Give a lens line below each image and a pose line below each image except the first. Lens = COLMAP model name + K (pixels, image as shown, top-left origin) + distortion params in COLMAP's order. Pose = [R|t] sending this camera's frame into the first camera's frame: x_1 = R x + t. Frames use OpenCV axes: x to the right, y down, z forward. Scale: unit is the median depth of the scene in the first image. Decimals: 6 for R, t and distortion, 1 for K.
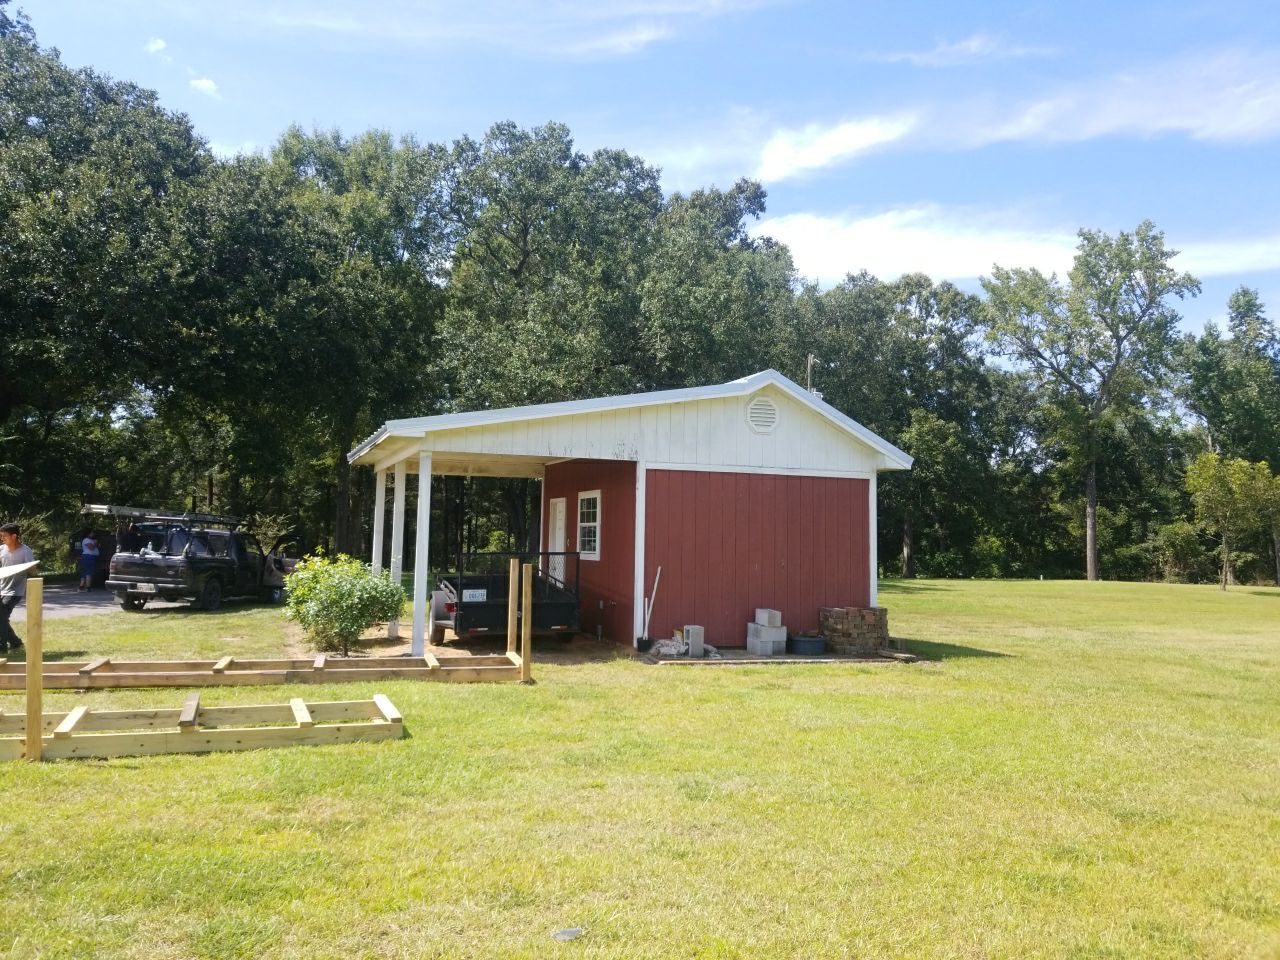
lens RADIAL K [[1031.7, 0, 589.7], [0, 1031.7, 464.2], [0, 0, 1]] dist [0.082929, -0.124978]
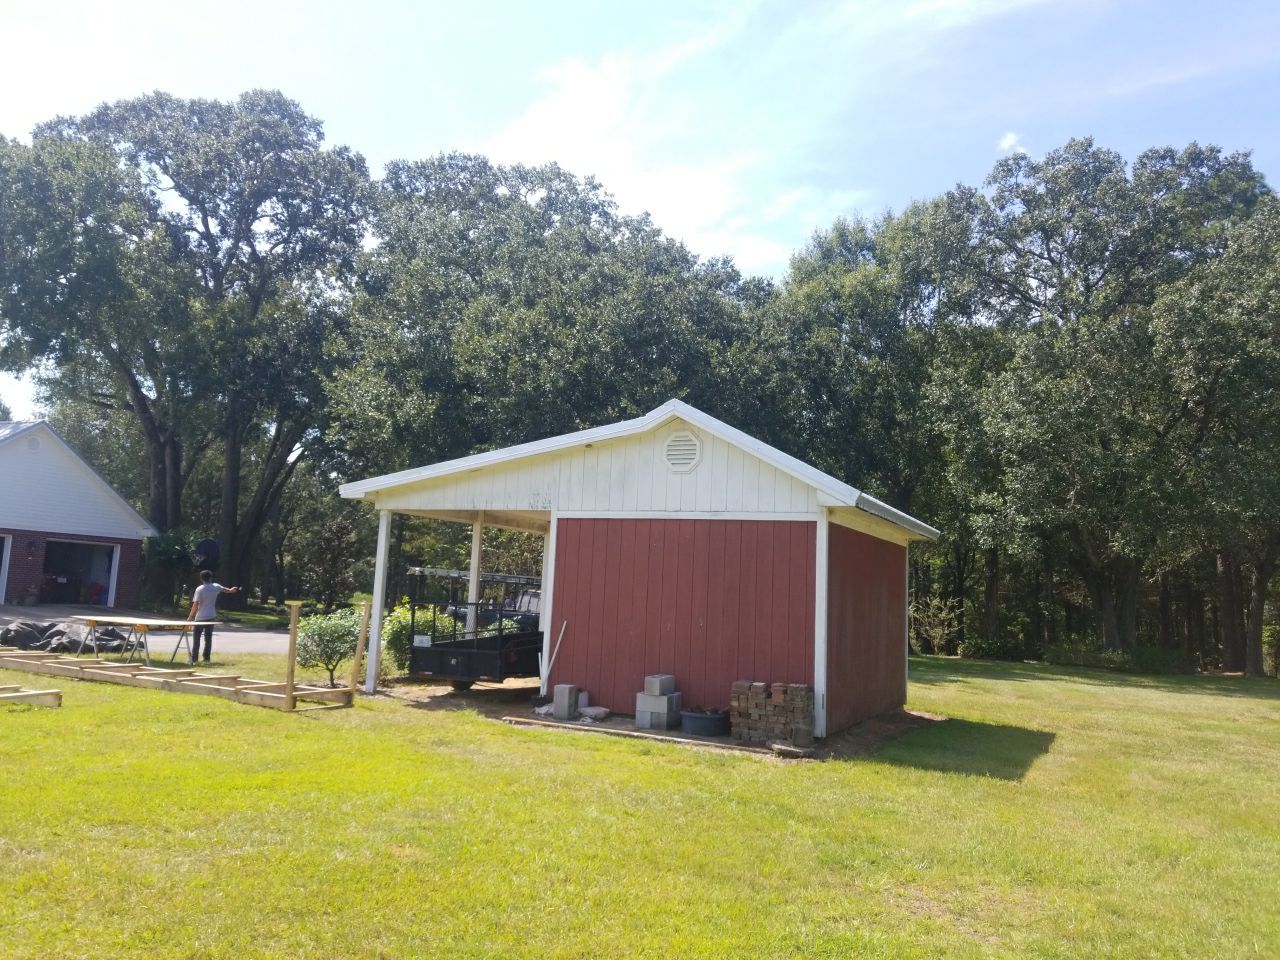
lens RADIAL K [[1031.7, 0, 589.7], [0, 1031.7, 464.2], [0, 0, 1]] dist [0.082929, -0.124978]
pose [[0.696636, -0.077618, -0.713214, 0.754591], [0.010708, 0.995144, -0.097841, 0.048660], [0.717345, 0.060522, 0.694084, 0.346116]]
